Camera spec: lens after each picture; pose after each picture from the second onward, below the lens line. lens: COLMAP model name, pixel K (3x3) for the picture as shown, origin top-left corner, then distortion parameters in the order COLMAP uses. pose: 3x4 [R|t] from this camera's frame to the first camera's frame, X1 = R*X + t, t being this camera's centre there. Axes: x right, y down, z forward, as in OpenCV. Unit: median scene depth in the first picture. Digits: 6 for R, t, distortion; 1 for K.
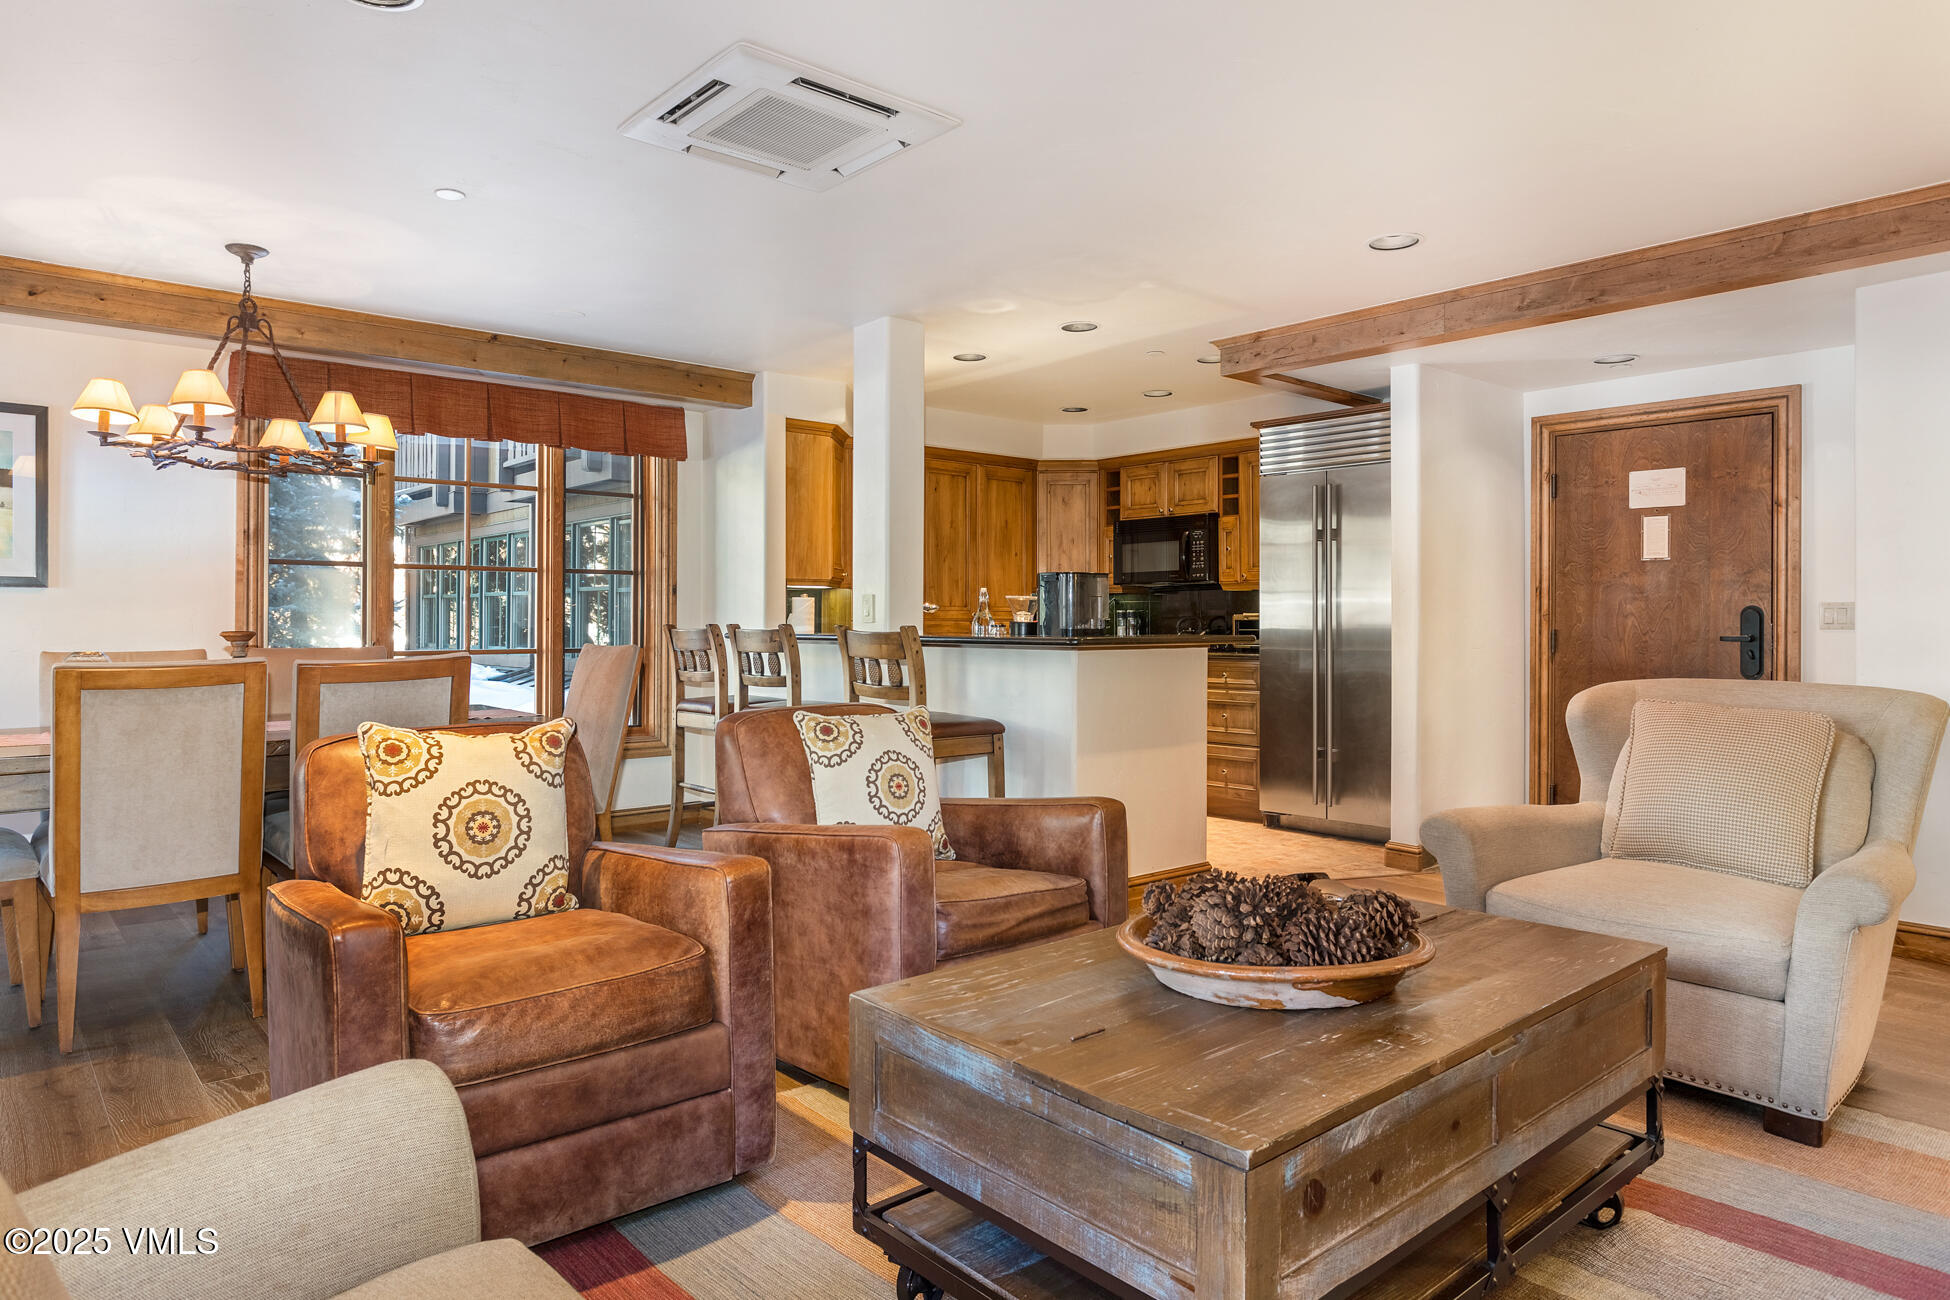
lens RADIAL K [[1207.5, 0, 980.0], [0, 1207.5, 645.6], [0, 0, 1]] dist [0.002480, -0.000035]
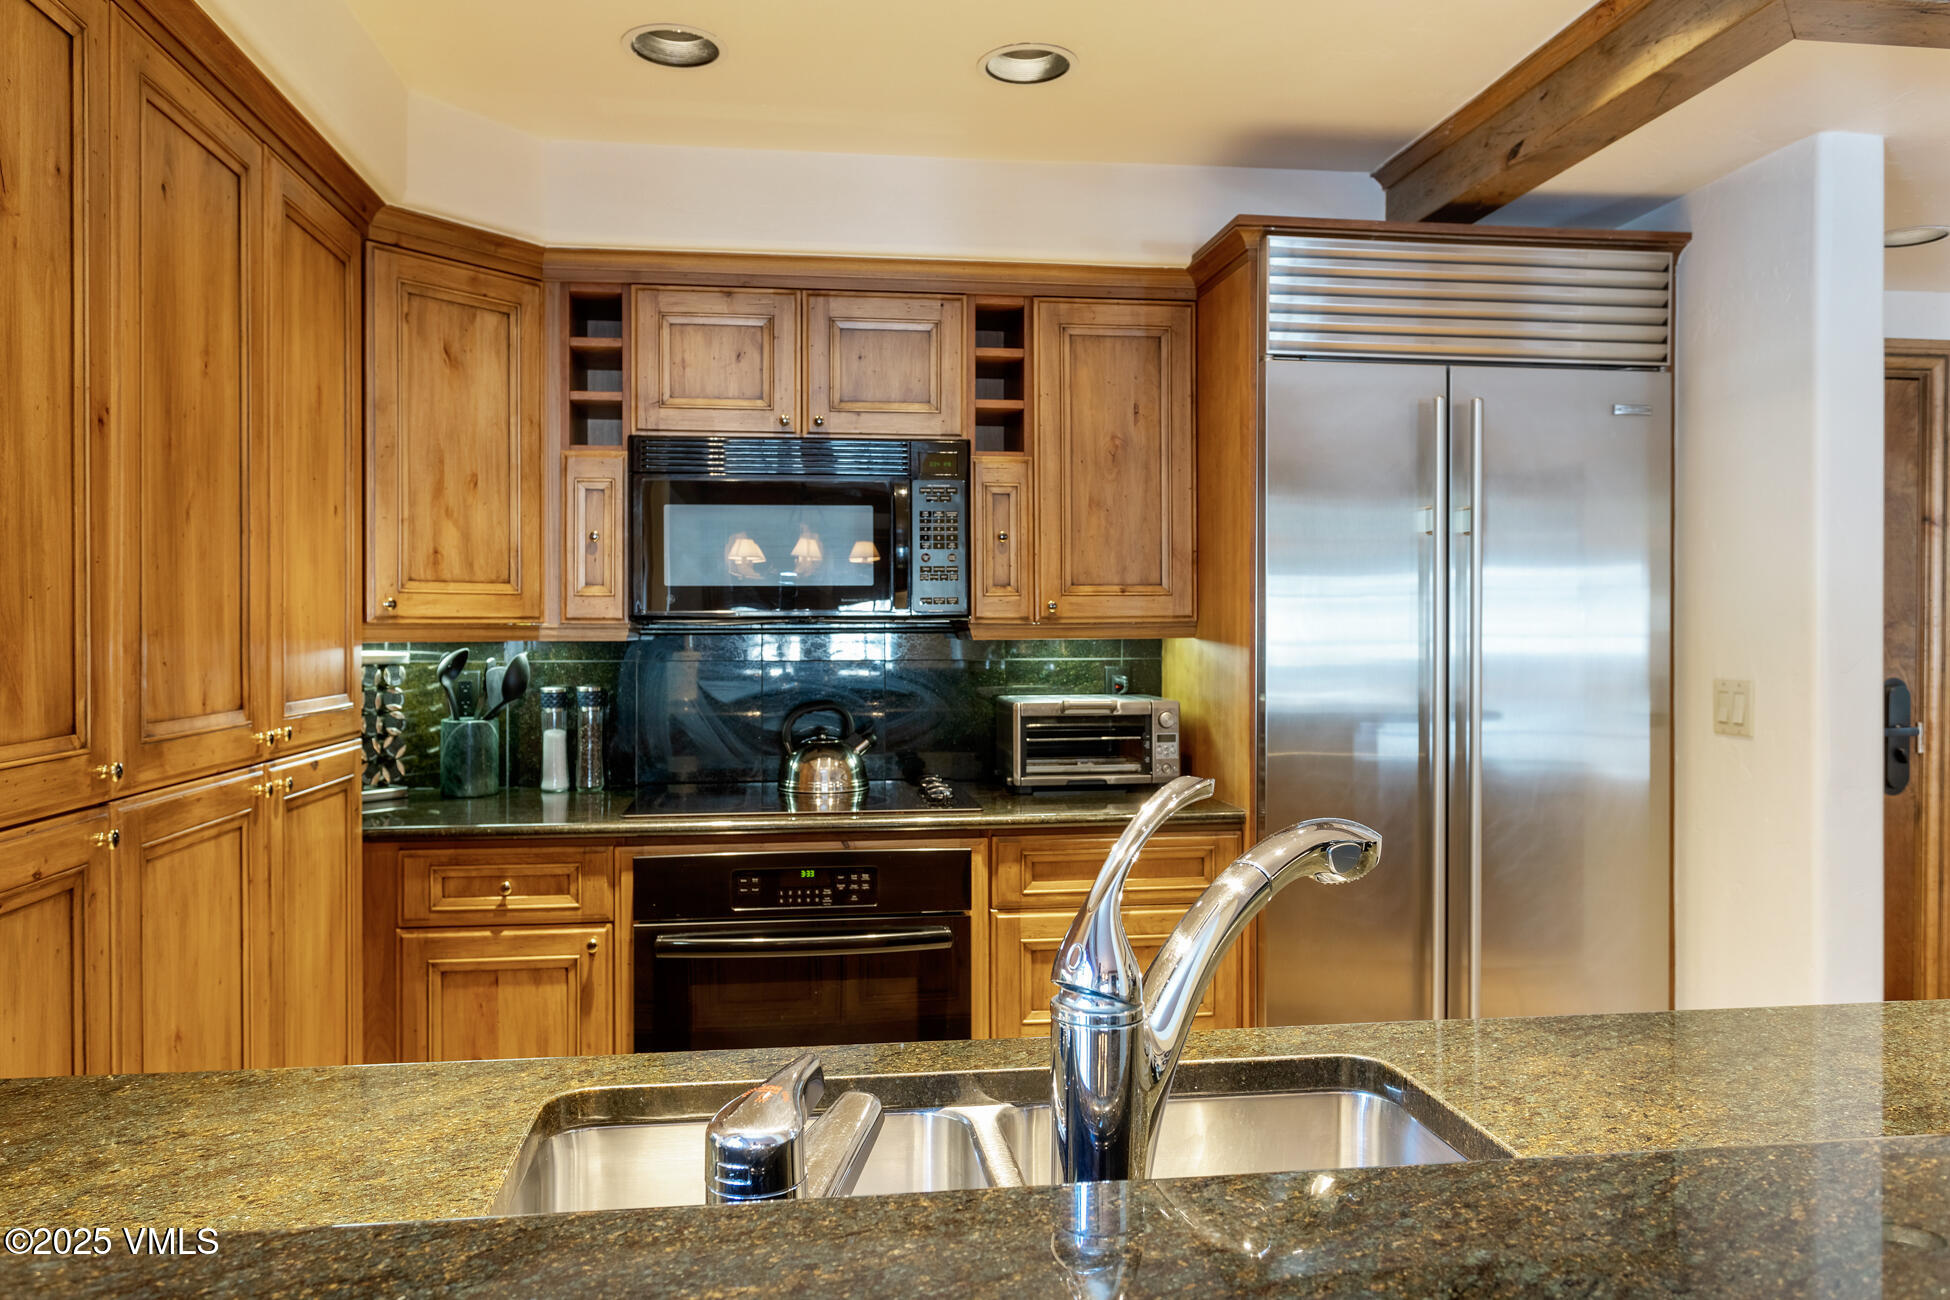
lens RADIAL K [[1309.0, 0, 971.6], [0, 1309.0, 640.5], [0, 0, 1]] dist [0.000378, 0.000043]
pose [[0.552896, -0.010995, 0.833177, -0.157168], [0.016221, 0.999865, 0.002430, -0.046915], [-0.833092, 0.012172, 0.553000, 0.765566]]
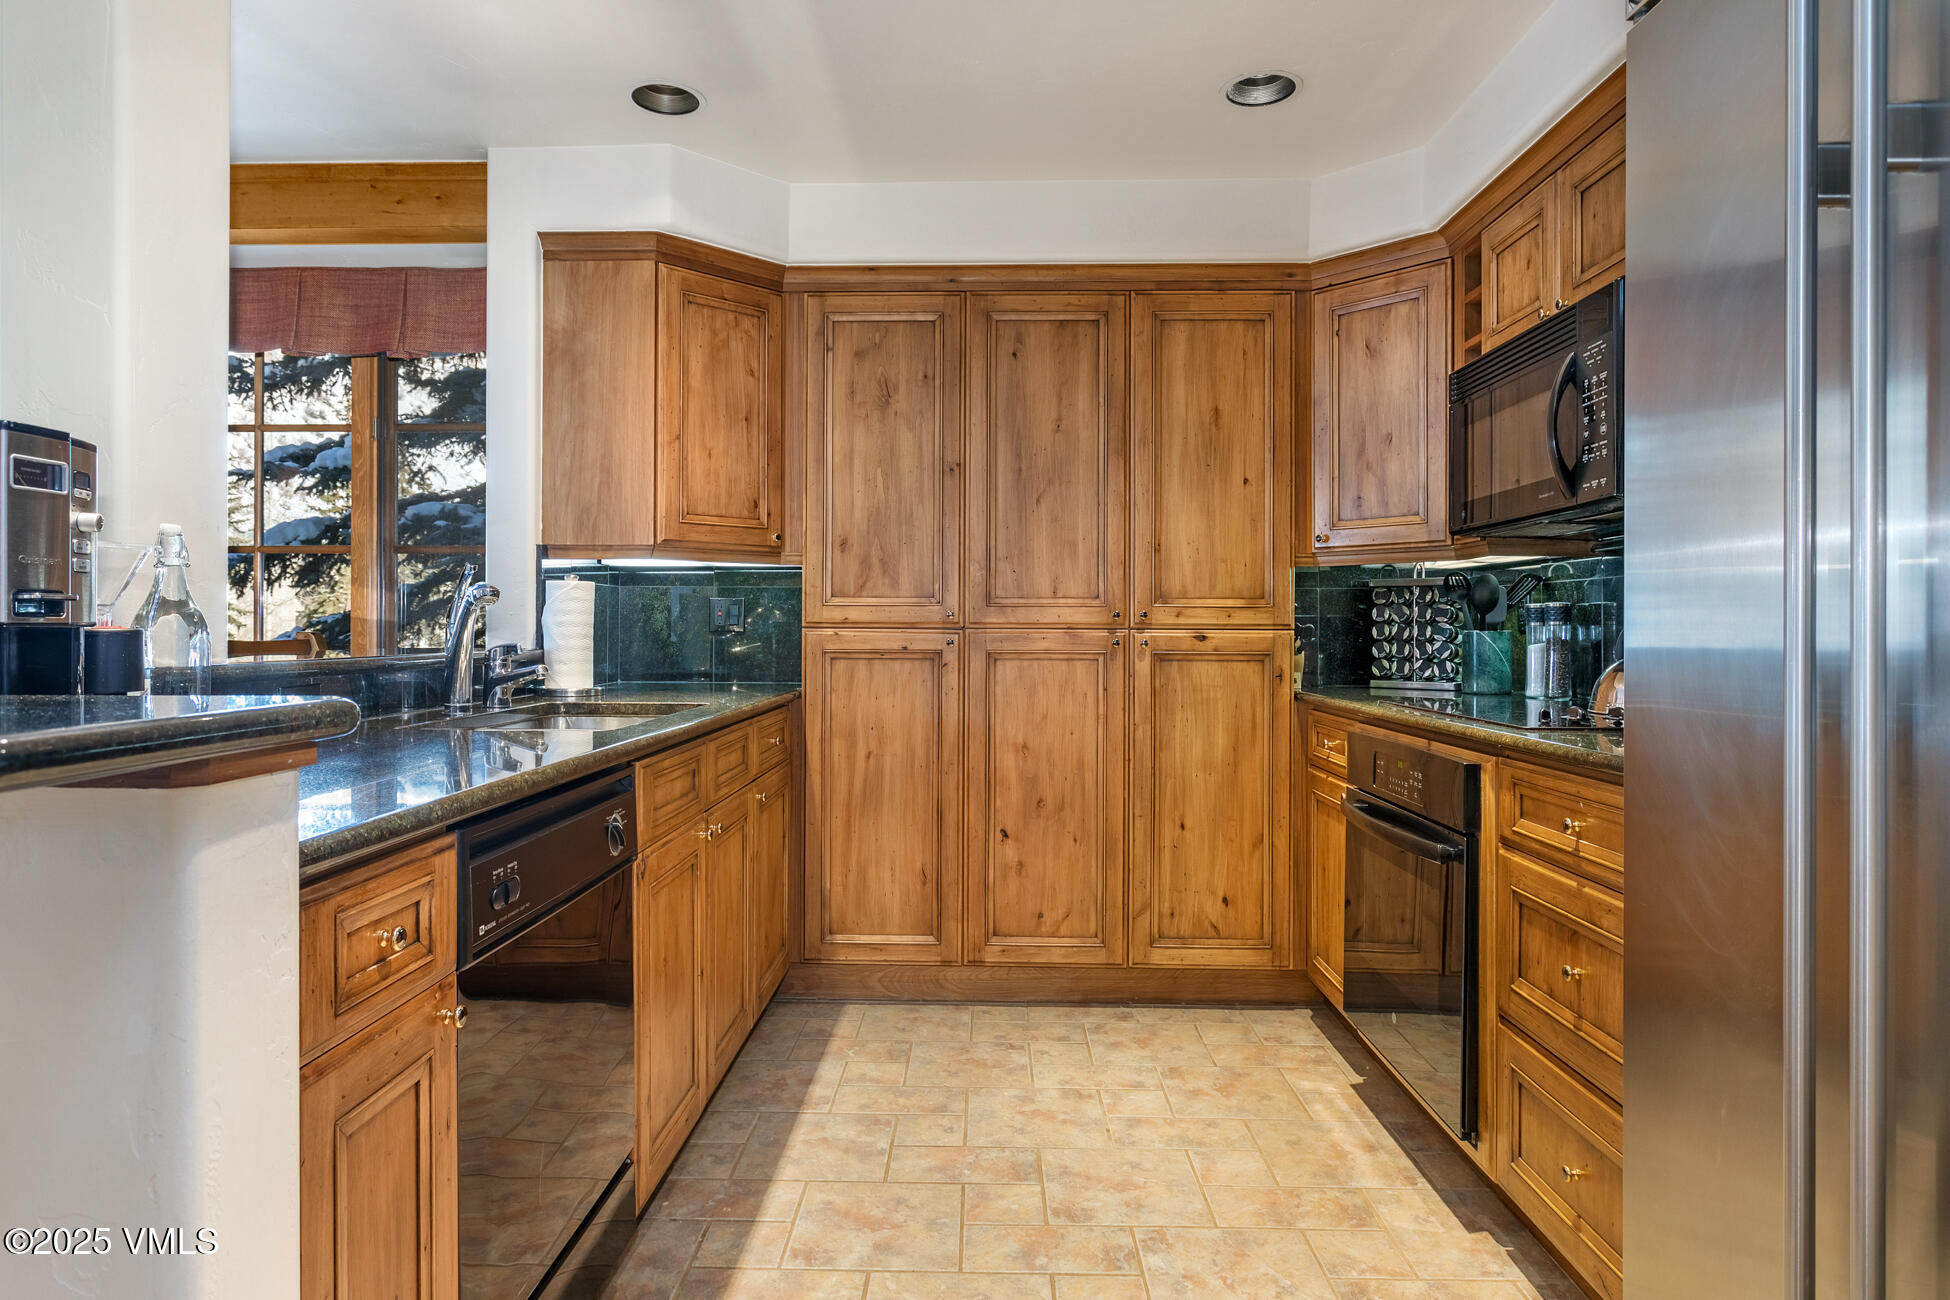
lens RADIAL K [[1144.4, 0, 964.3], [0, 1144.4, 631.3], [0, 0, 1]] dist [0.006529, 0.001641]
pose [[0.734188, 0.000021, -0.678946, 0.263083], [-0.014133, 0.999784, -0.015253, -0.012865], [0.678799, 0.020794, 0.734030, 0.670665]]
